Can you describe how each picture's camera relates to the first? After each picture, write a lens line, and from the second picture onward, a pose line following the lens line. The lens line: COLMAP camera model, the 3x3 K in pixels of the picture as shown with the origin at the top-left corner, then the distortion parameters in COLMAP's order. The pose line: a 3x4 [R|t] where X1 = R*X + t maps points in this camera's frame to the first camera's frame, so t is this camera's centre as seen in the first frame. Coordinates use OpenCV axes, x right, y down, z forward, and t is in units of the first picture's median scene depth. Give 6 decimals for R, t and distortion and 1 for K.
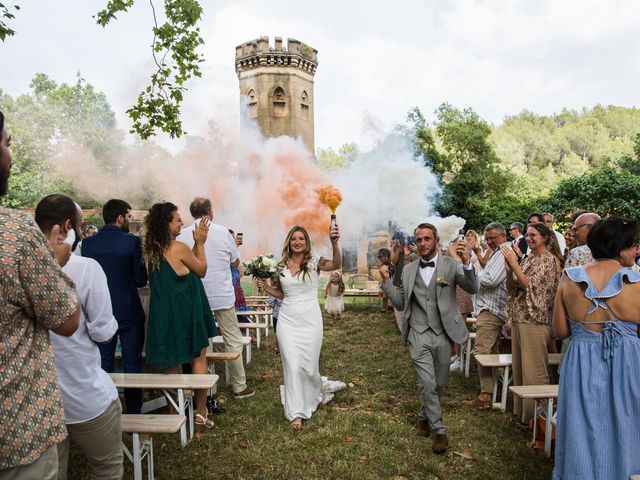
lens RADIAL K [[514.2, 0, 335.2], [0, 514.2, 252.4], [0, 0, 1]] dist [-0.100251, 0.005946]
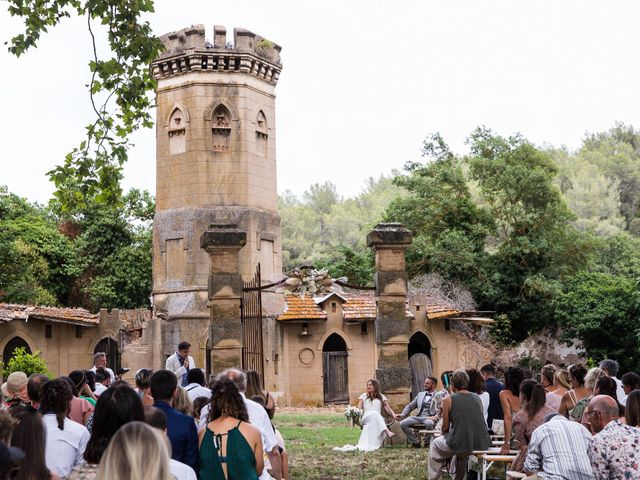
lens RADIAL K [[893.2, 0, 320.0], [0, 893.2, 240.0], [0, 0, 1]] dist [-0.007742, 0.007635]
pose [[0.999643, -0.002954, 0.026554, -0.017489], [0.006709, 0.989777, -0.142463, -0.000903], [-0.025862, 0.142590, 0.989444, -0.074402]]
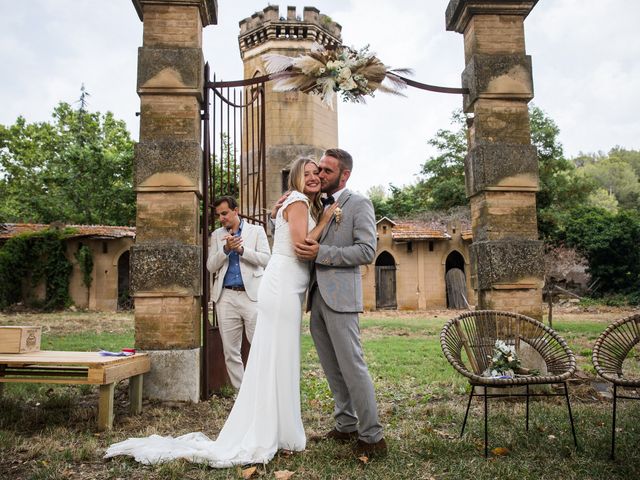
lens RADIAL K [[494.6, 0, 320.0], [0, 494.6, 240.0], [0, 0, 1]] dist [-0.078300, 0.004277]
pose [[0.996299, -0.003410, -0.085888, -0.004054], [-0.005095, 0.995112, -0.098618, 0.012940], [0.085804, 0.098691, 0.991412, 0.288916]]
